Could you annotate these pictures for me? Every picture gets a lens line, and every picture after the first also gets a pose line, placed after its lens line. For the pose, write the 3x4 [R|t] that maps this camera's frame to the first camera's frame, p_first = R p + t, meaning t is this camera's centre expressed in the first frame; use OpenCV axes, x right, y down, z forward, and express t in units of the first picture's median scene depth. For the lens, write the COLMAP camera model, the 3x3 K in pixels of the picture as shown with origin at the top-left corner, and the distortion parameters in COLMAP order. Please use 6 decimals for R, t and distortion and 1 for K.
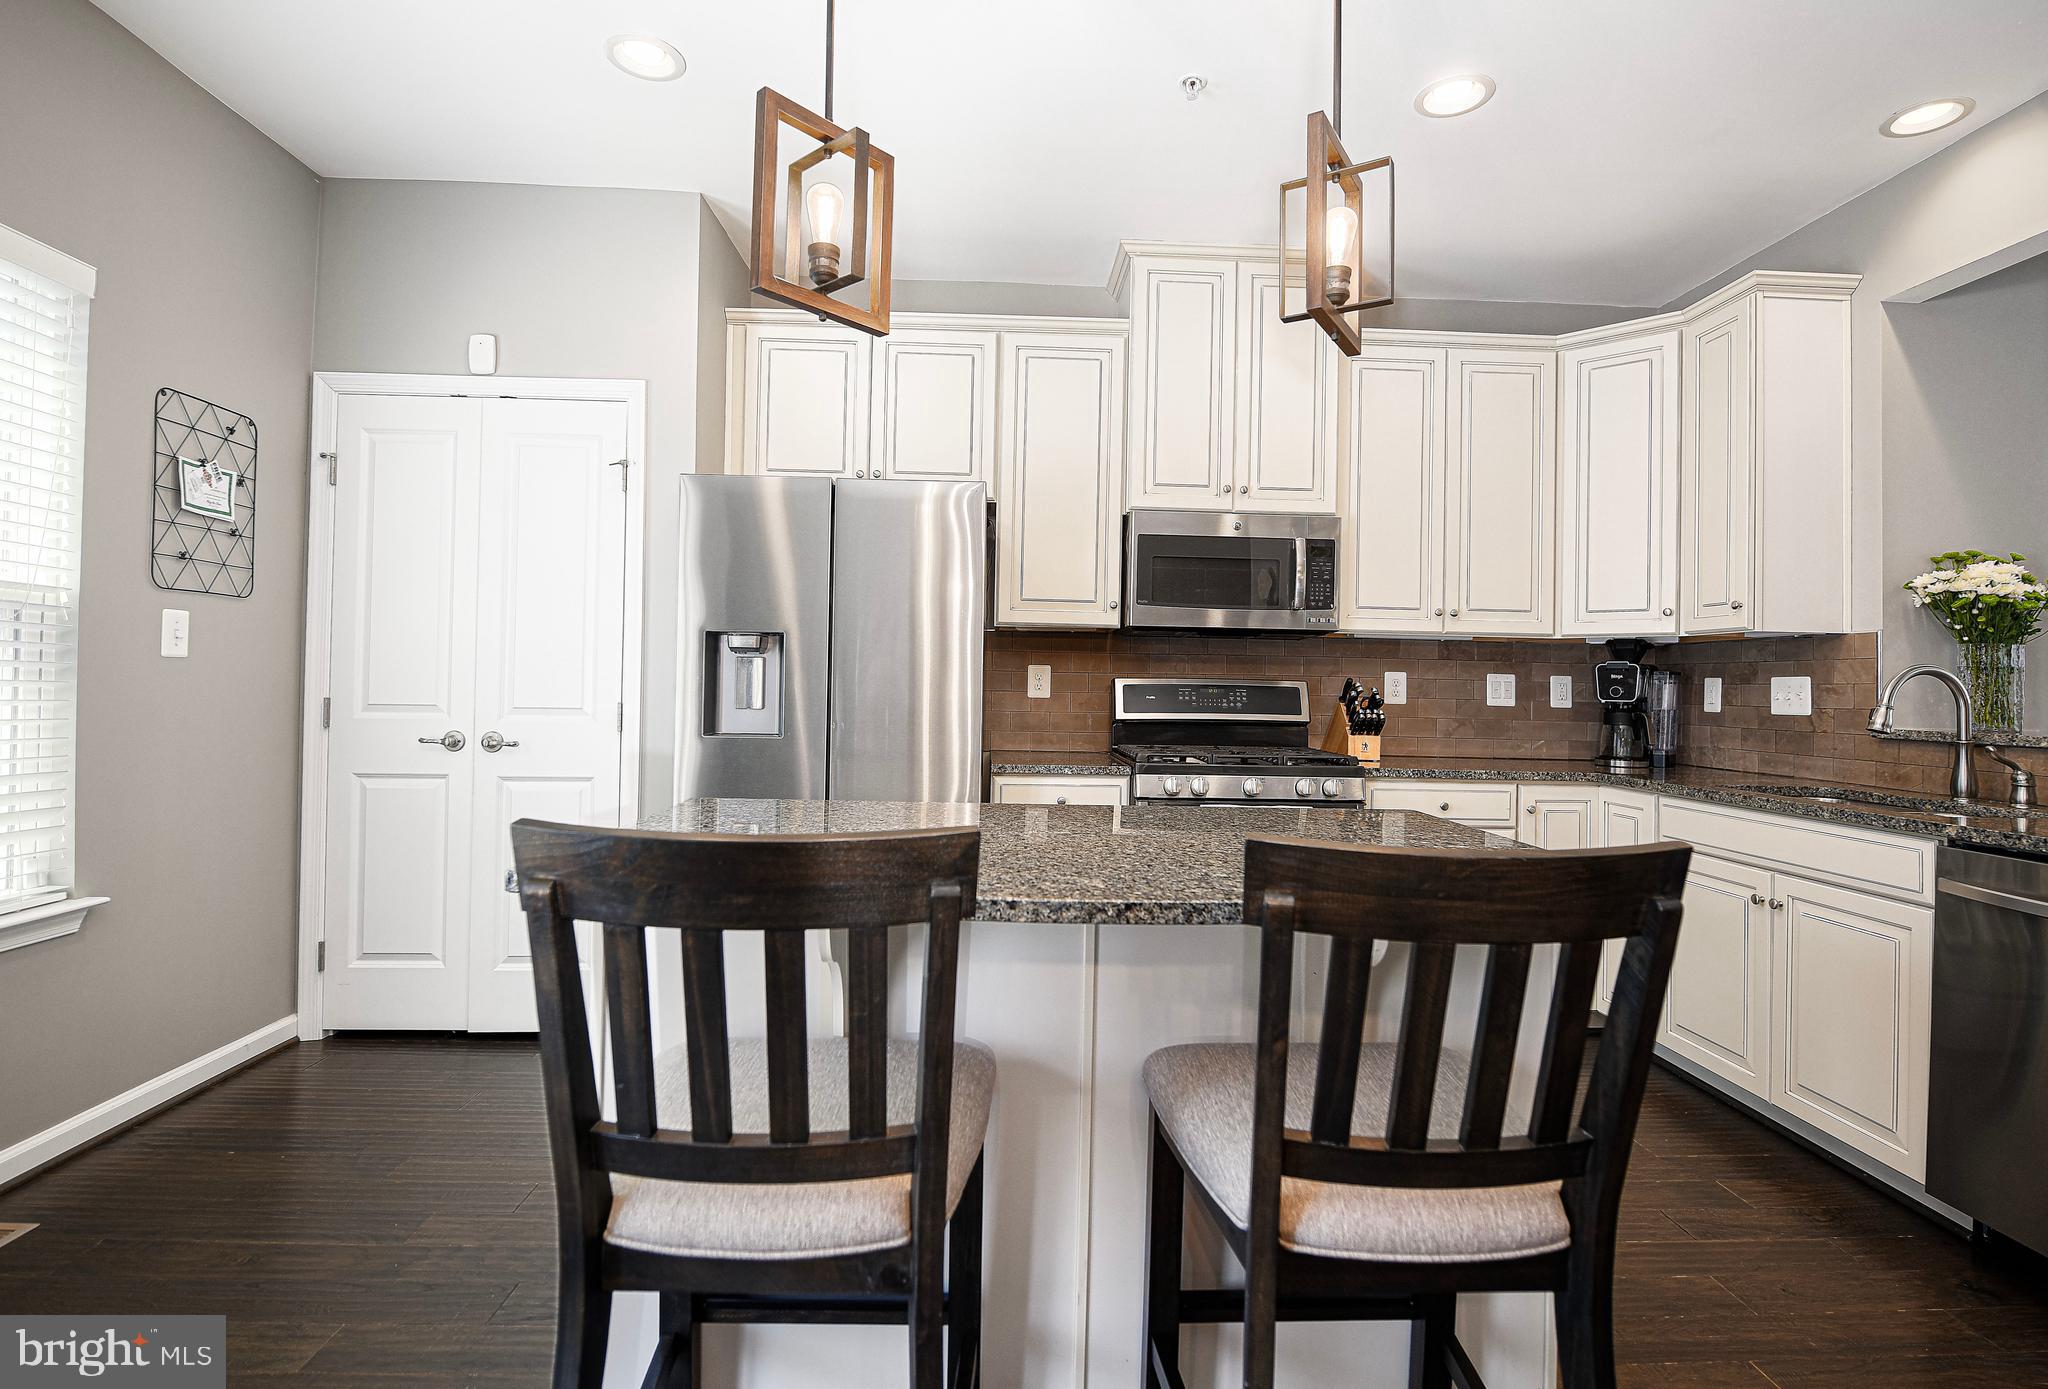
lens RADIAL K [[995.8, 0, 1032.3], [0, 995.8, 672.3], [0, 0, 1]] dist [-0.012763, -0.001251]
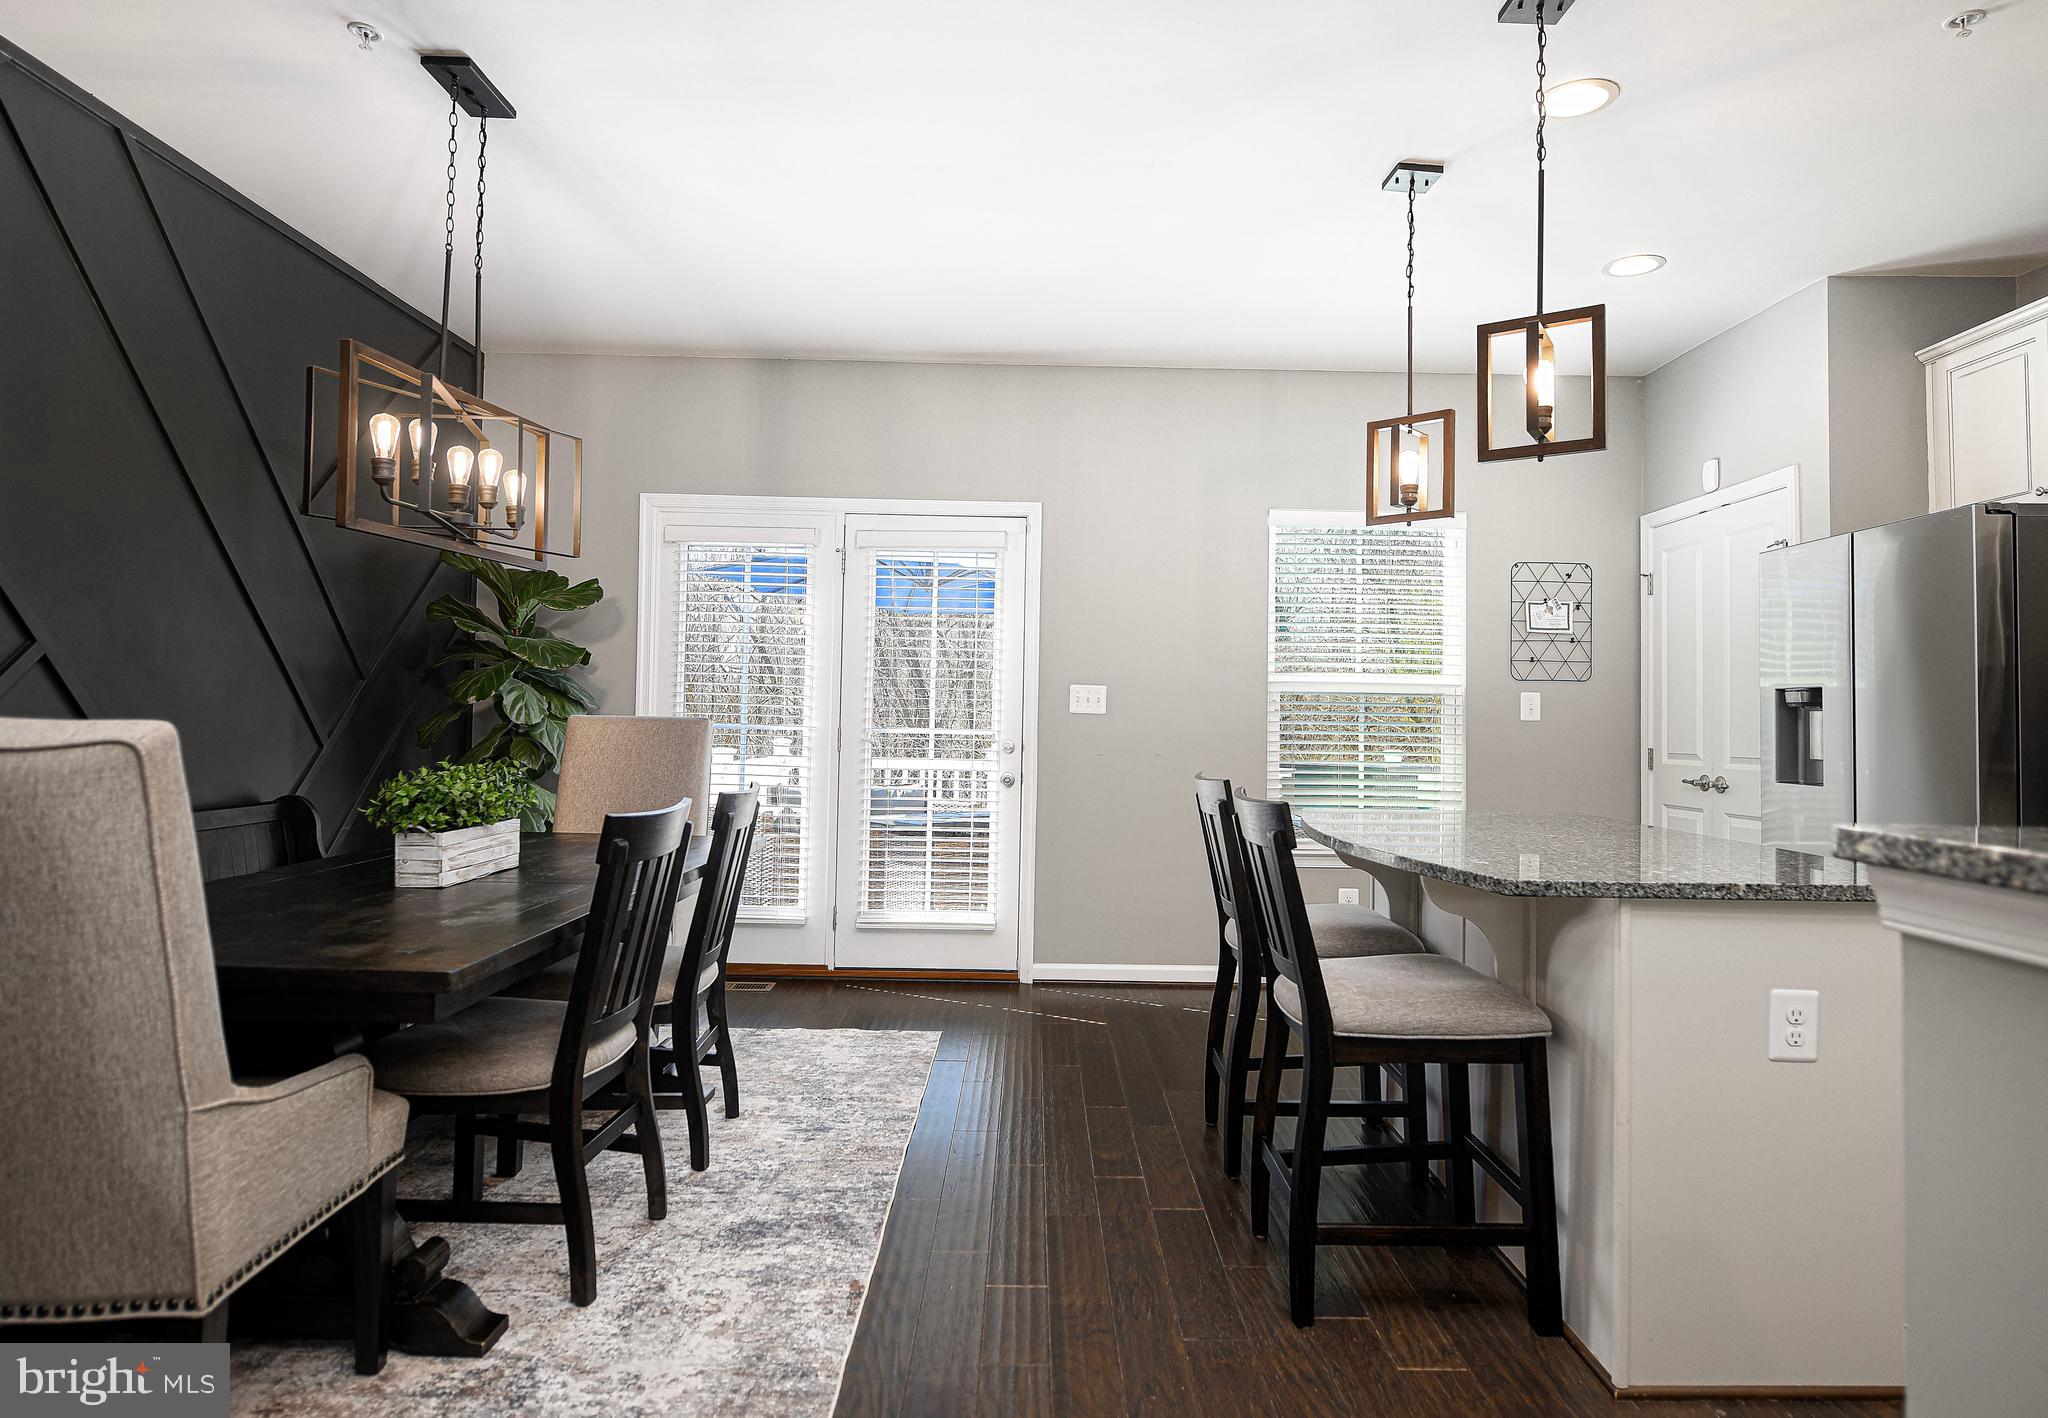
lens RADIAL K [[1171.5, 0, 1064.2], [0, 1171.5, 696.2], [0, 0, 1]] dist [0.004629, -0.004289]
pose [[-0.011807, -0.039240, -0.999160, 0.880074], [-0.001227, 0.999230, -0.039229, 0.016922], [0.999930, 0.000762, -0.011846, 0.187308]]
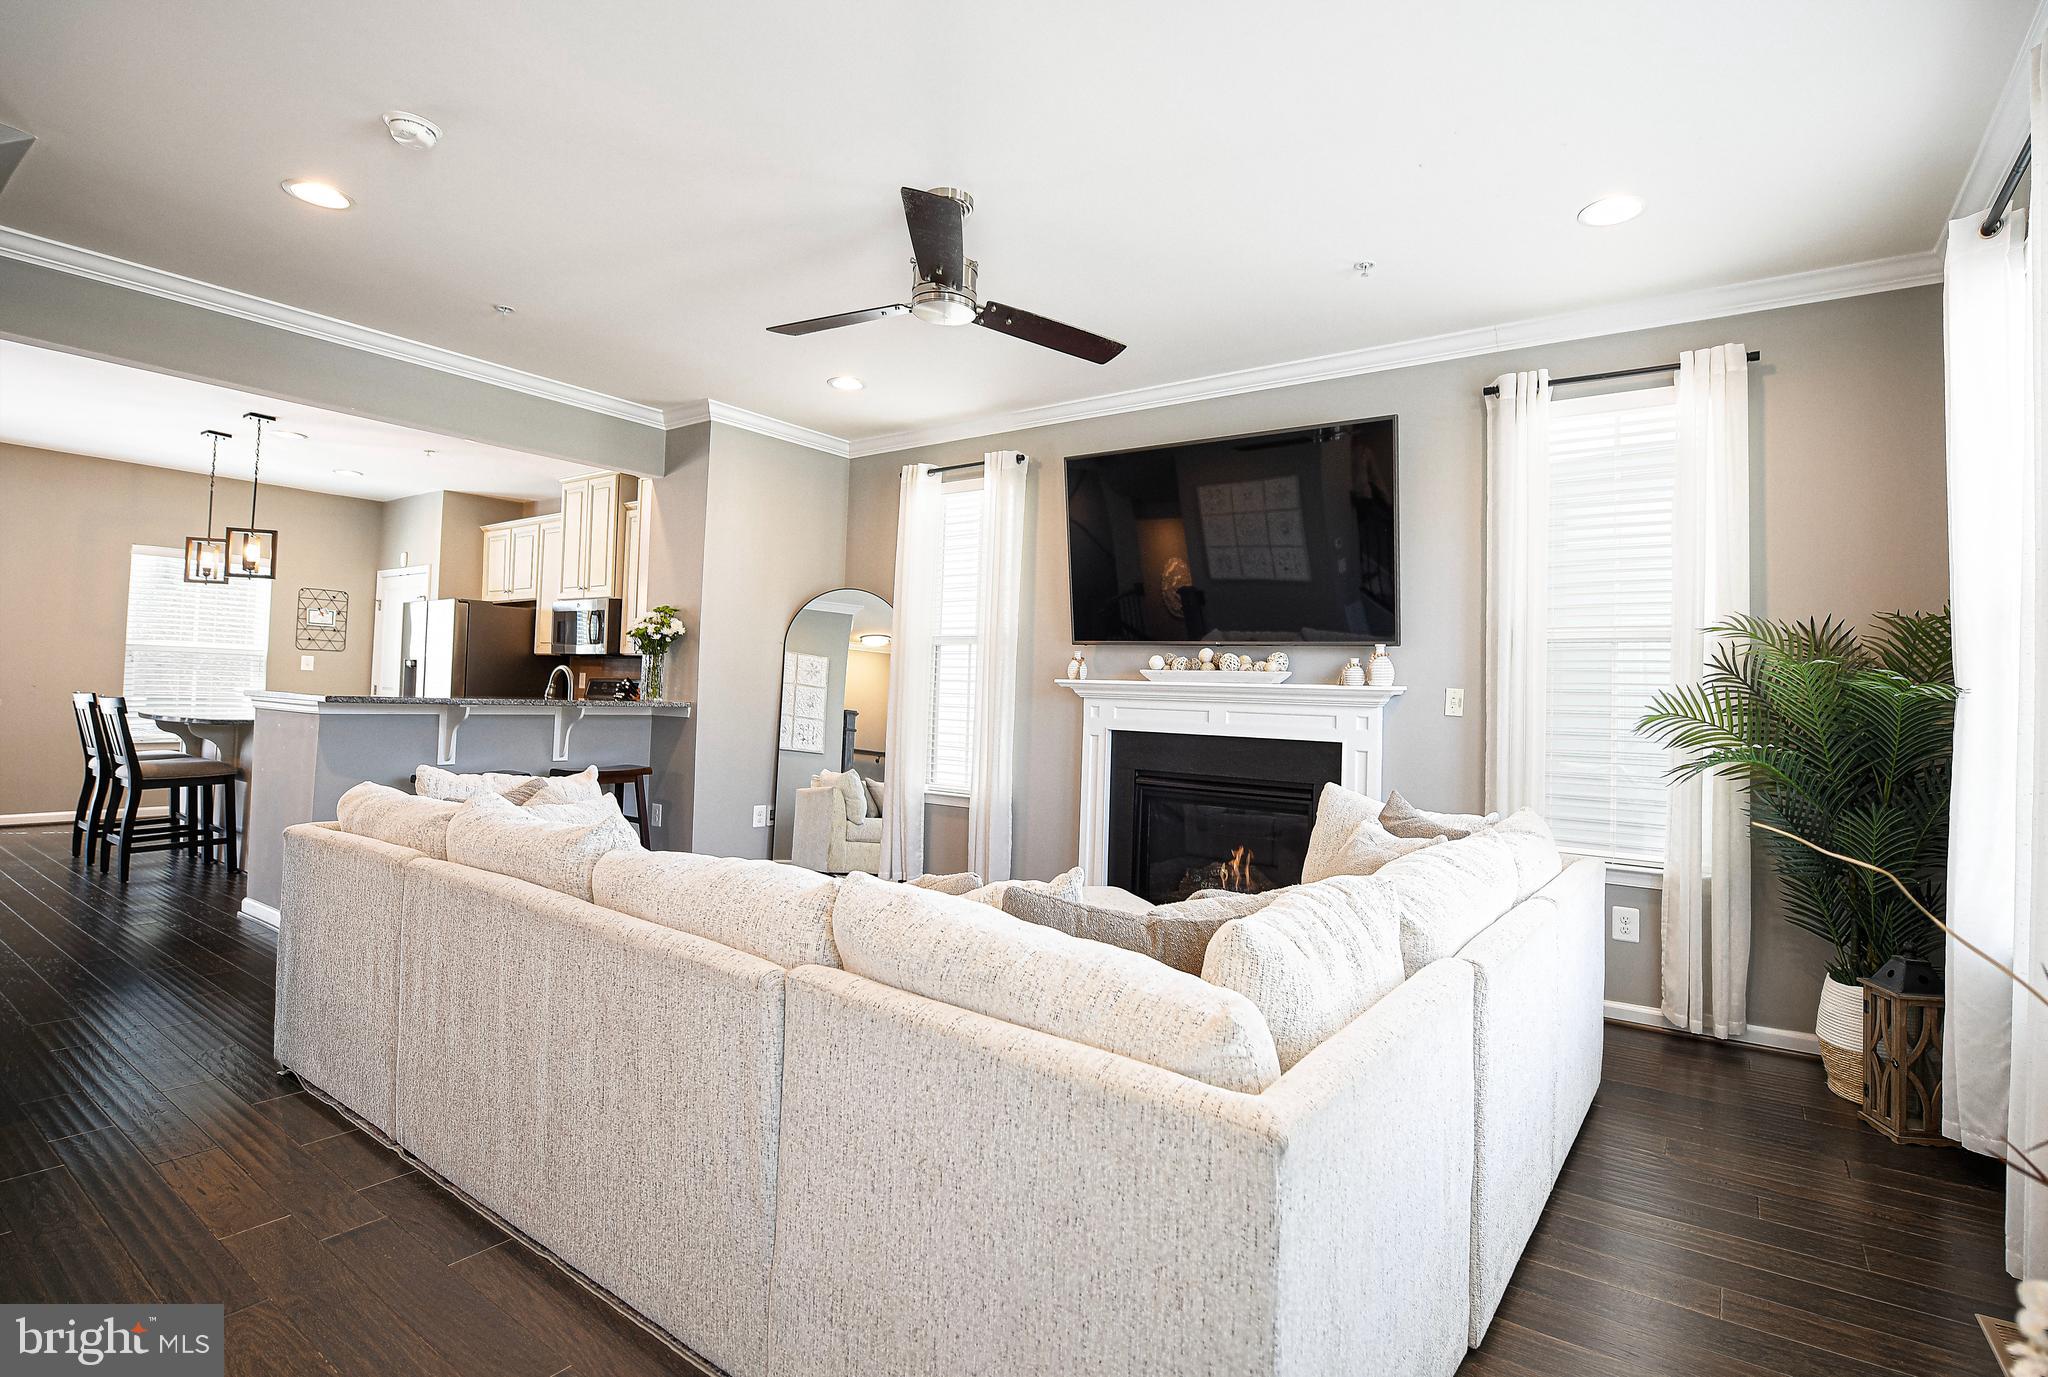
lens RADIAL K [[975.7, 0, 1025.0], [0, 975.7, 666.2], [0, 0, 1]] dist [-0.002352, 0.000007]
pose [[0.776558, -0.012017, -0.629931, 2.356594], [-0.011713, 0.999370, -0.033504, 0.040583], [0.629937, 0.033397, 0.775928, -0.001200]]
